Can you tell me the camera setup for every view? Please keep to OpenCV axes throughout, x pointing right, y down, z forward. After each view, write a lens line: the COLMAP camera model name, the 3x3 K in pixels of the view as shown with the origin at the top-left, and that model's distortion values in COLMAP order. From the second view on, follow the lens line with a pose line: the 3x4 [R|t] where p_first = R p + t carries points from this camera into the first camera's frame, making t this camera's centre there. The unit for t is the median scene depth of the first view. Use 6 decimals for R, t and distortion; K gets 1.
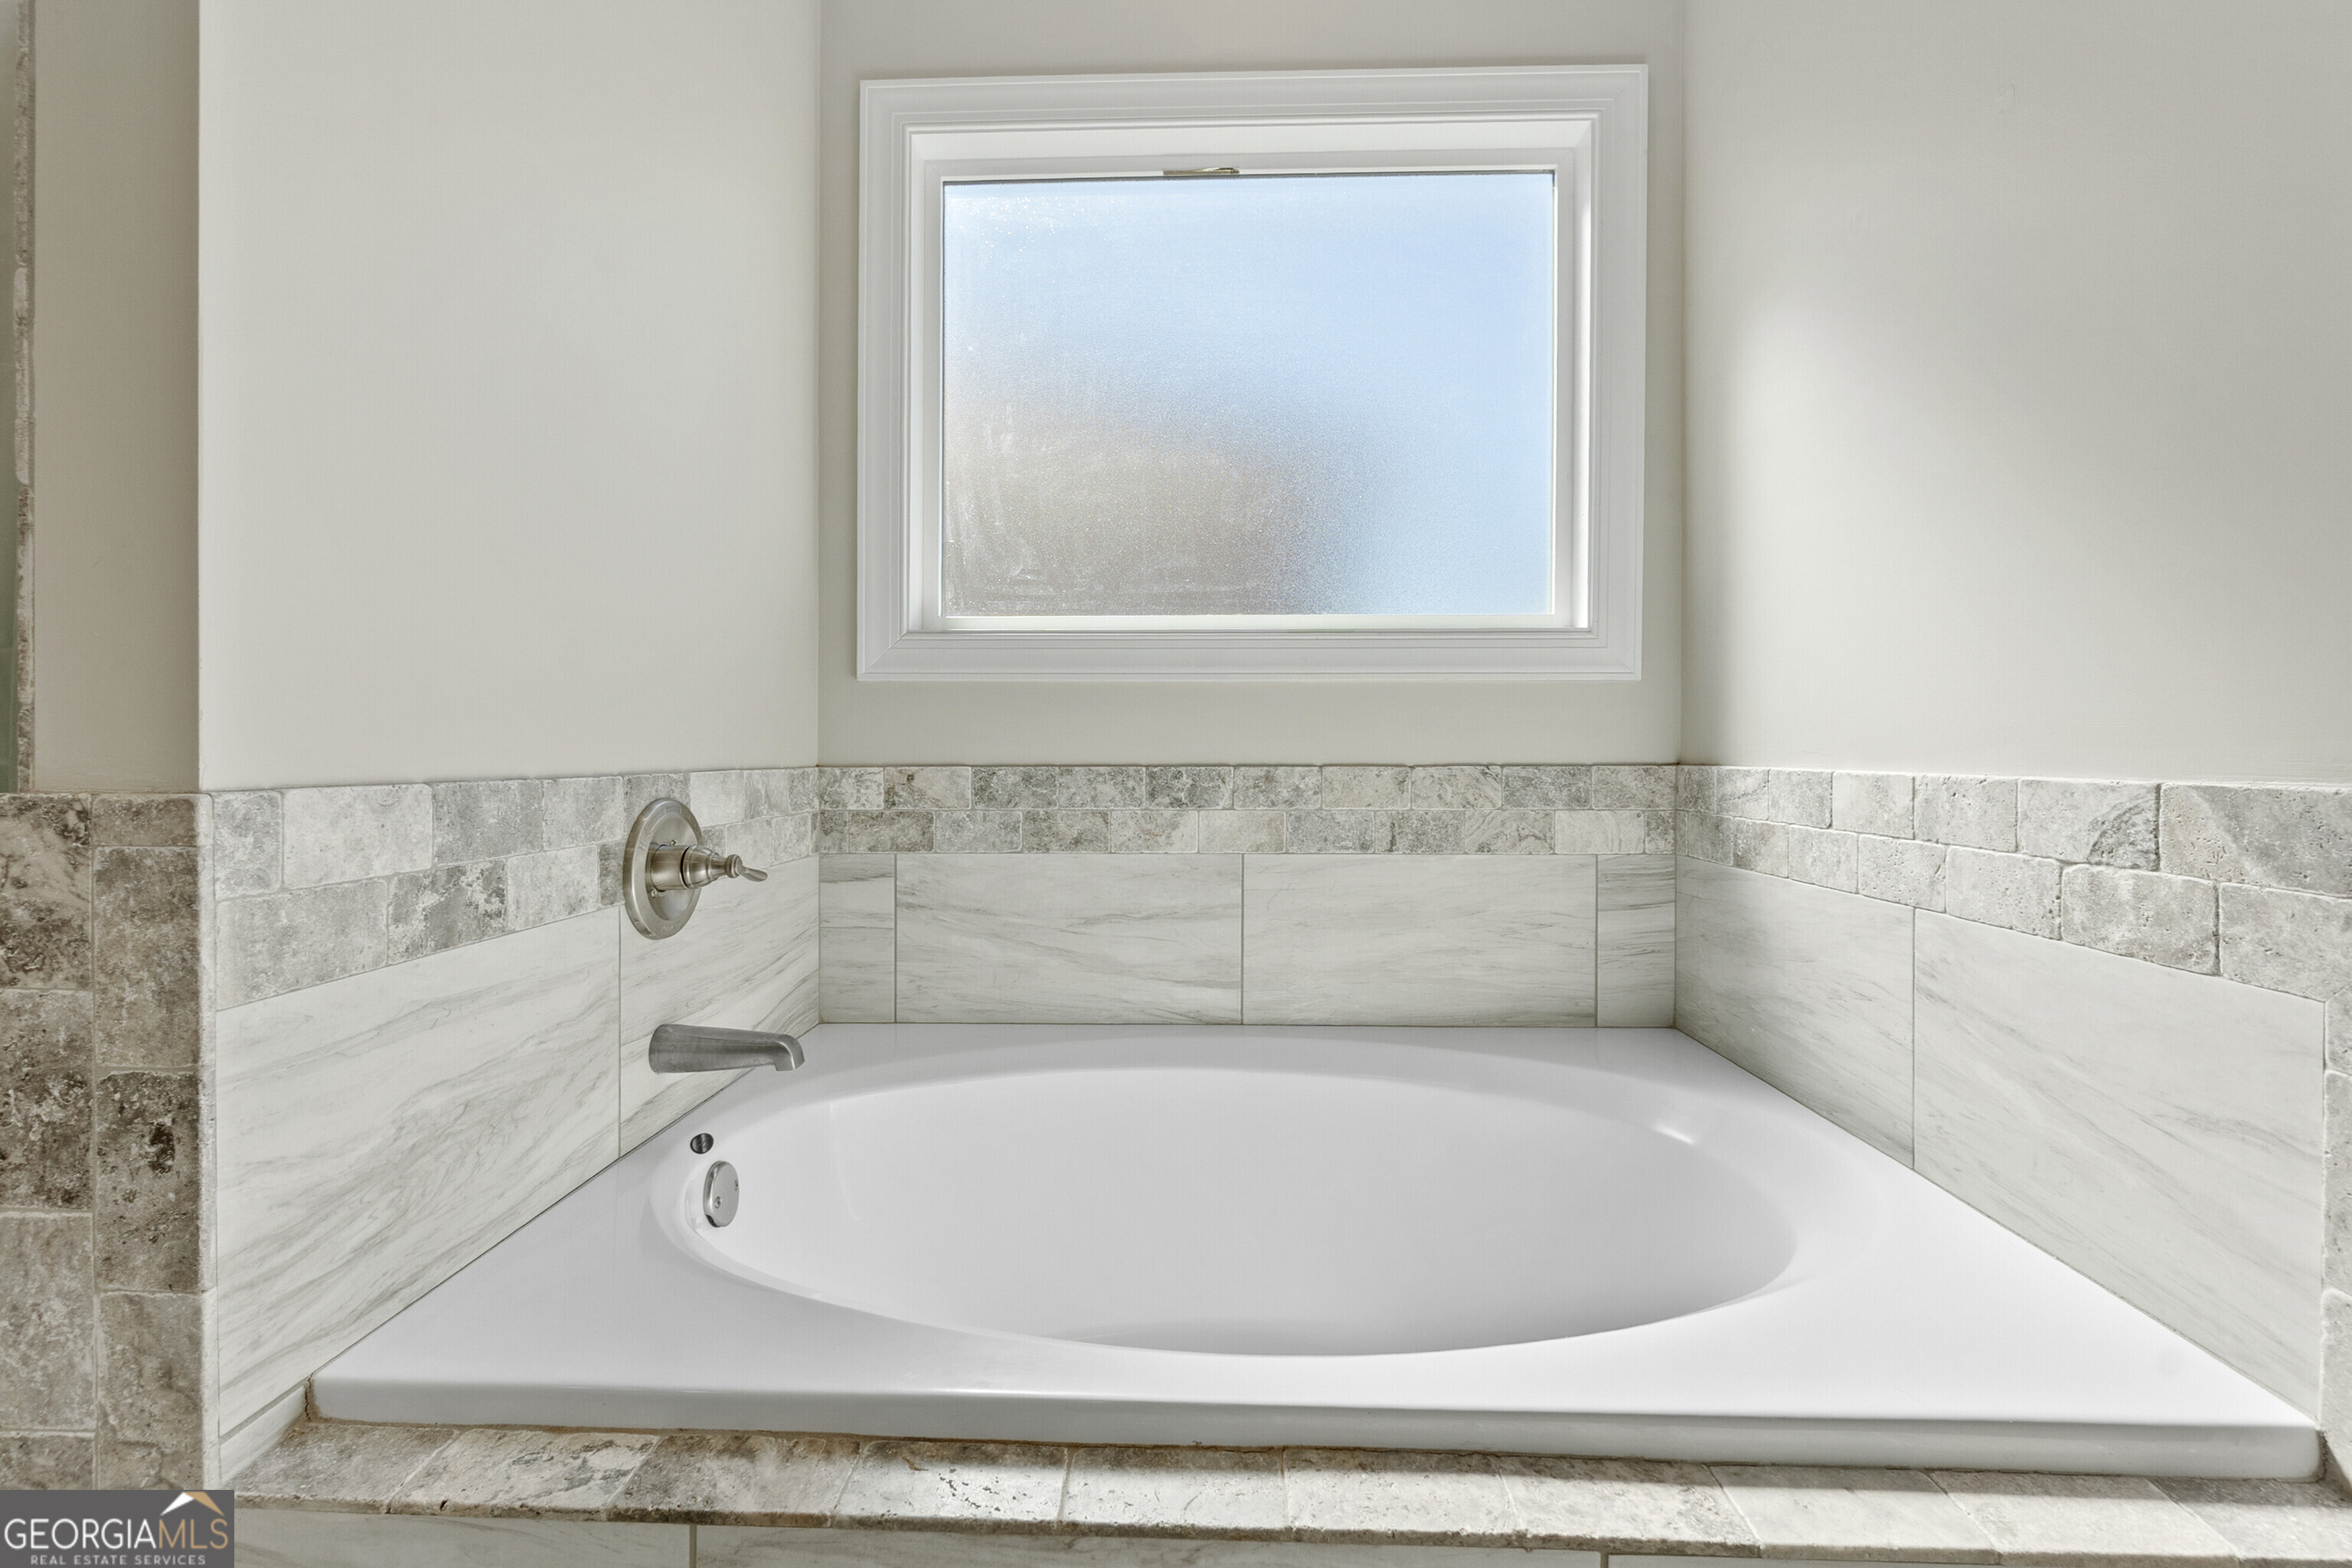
lens RADIAL K [[1028.0, 0, 1158.3], [0, 1028.0, 746.0], [0, 0, 1]] dist [-0.001575, 0.000011]
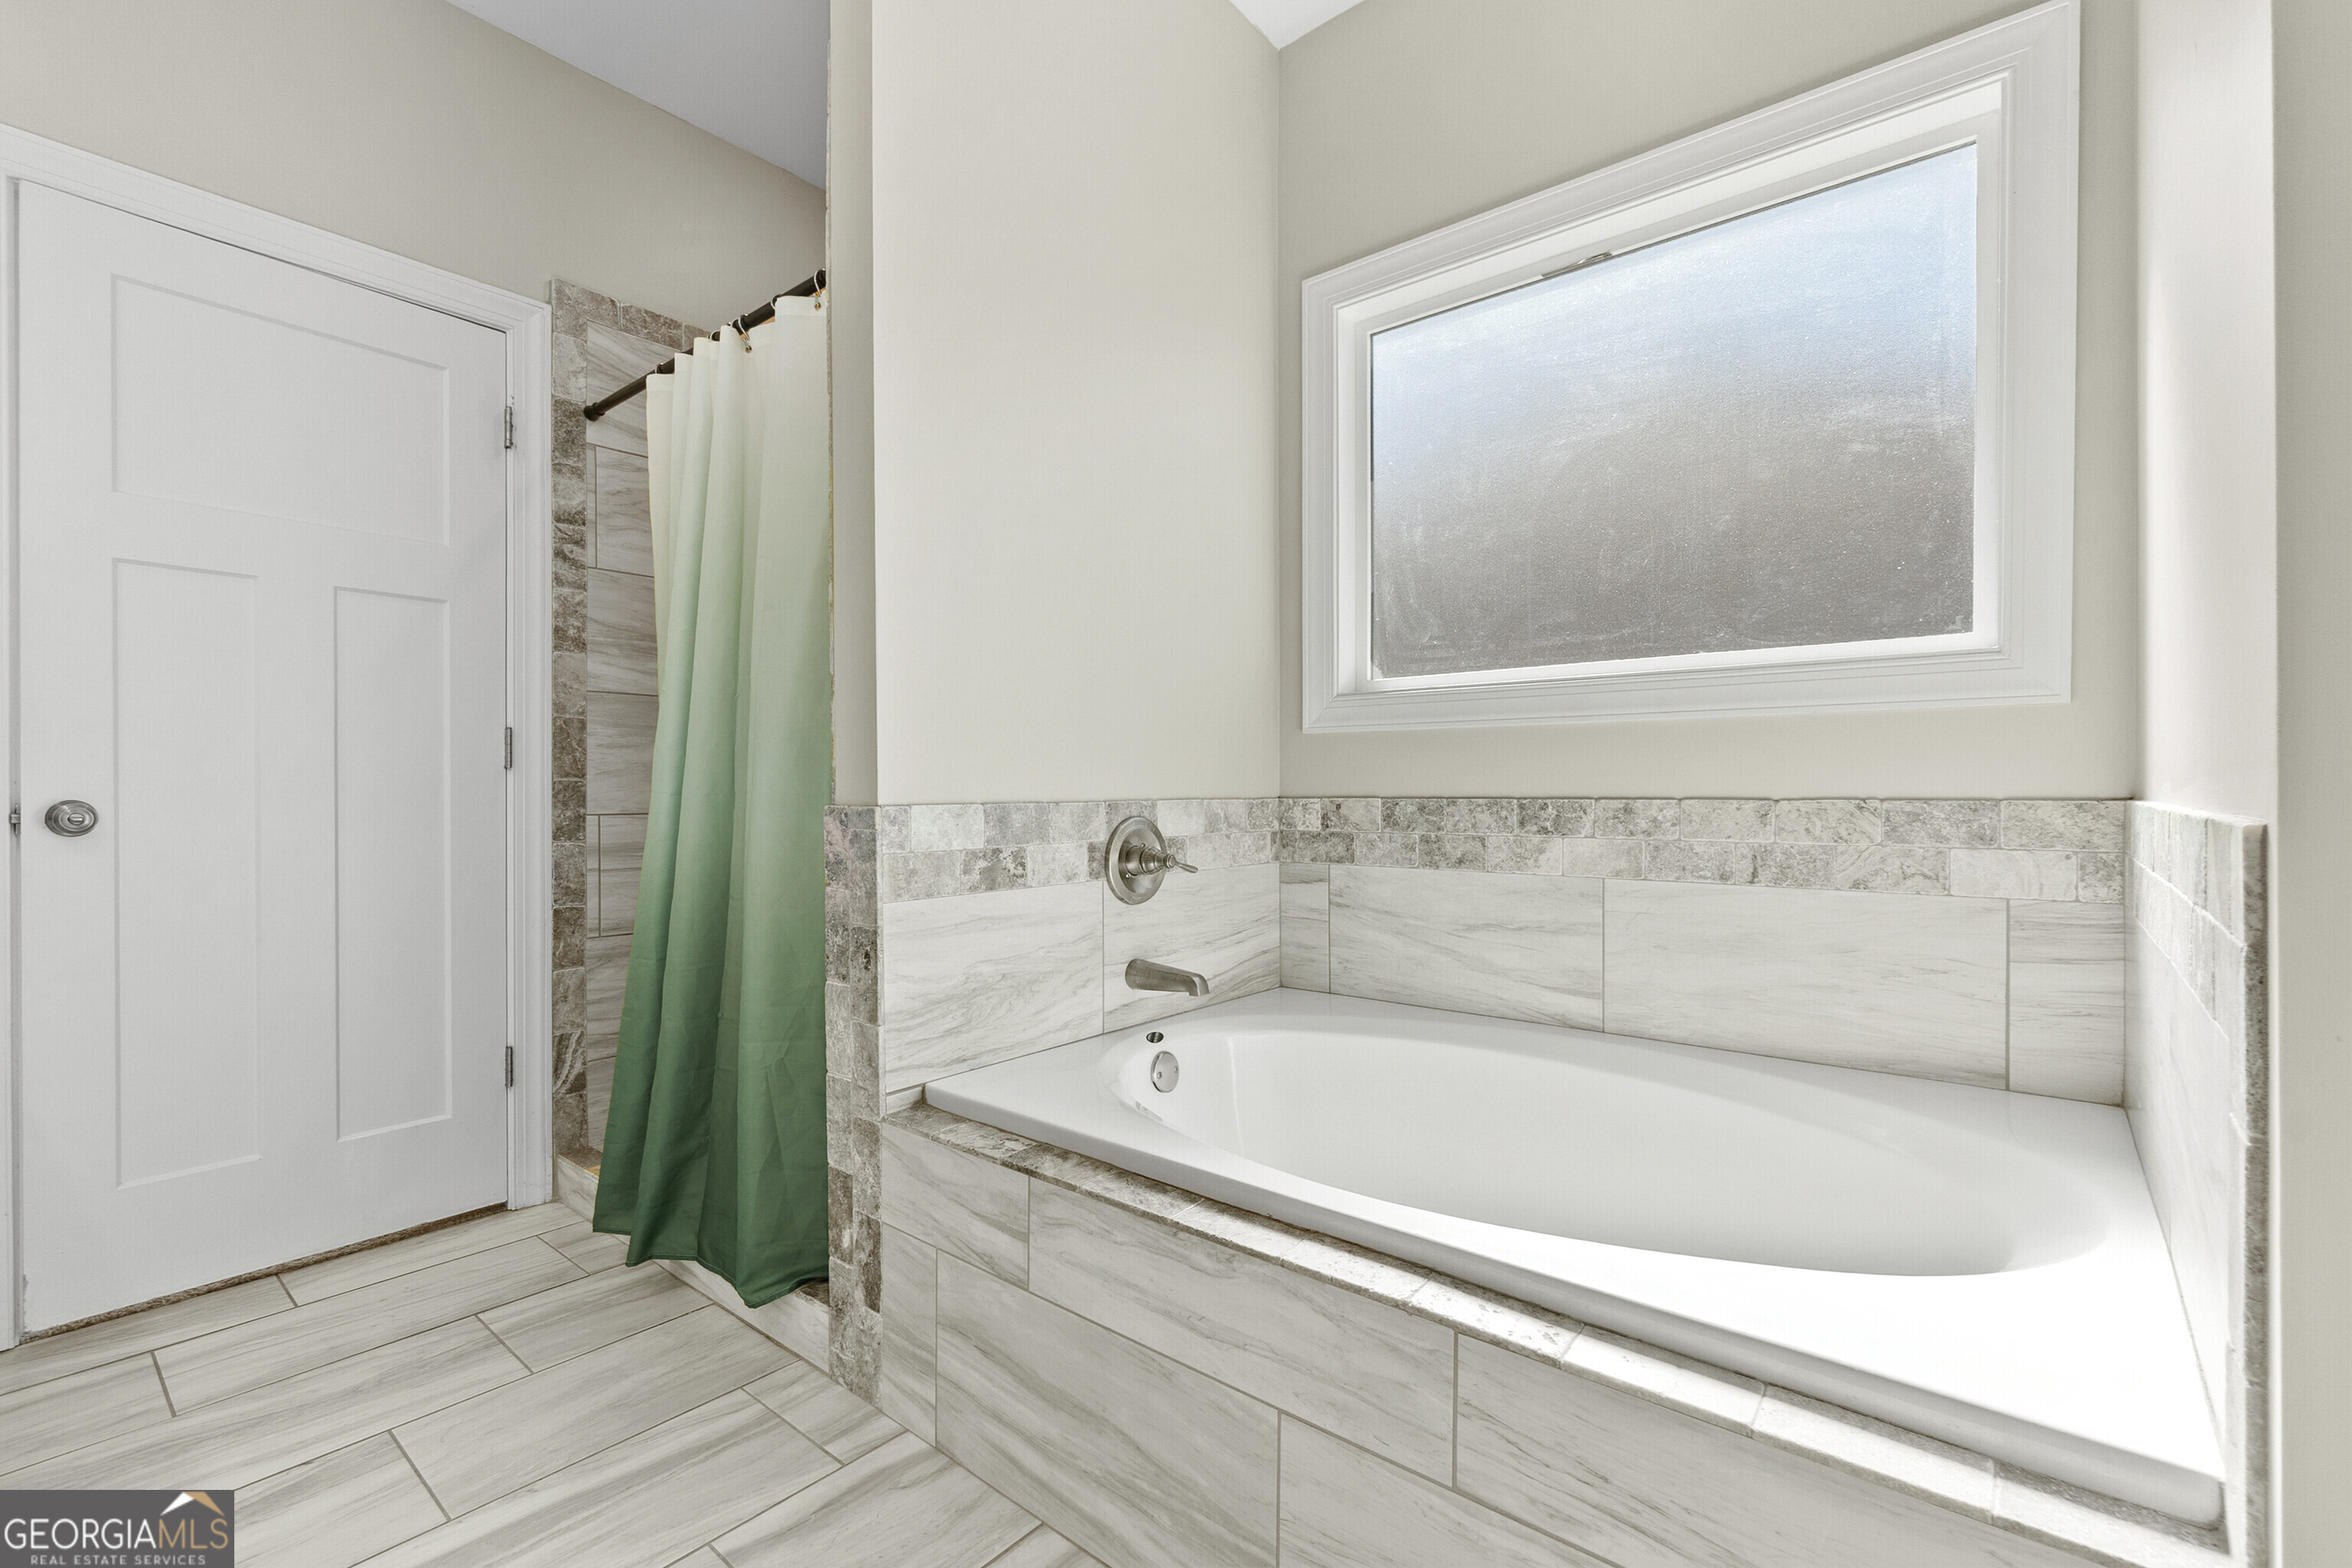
lens RADIAL K [[1028.0, 0, 1172.0], [0, 1028.0, 787.8], [0, 0, 1]] dist [-0.001575, 0.000011]
pose [[0.787460, -0.001737, -0.616364, 0.433945], [0.005916, 0.999971, 0.004740, -0.000367], [0.616338, -0.007379, 0.787447, -0.170668]]
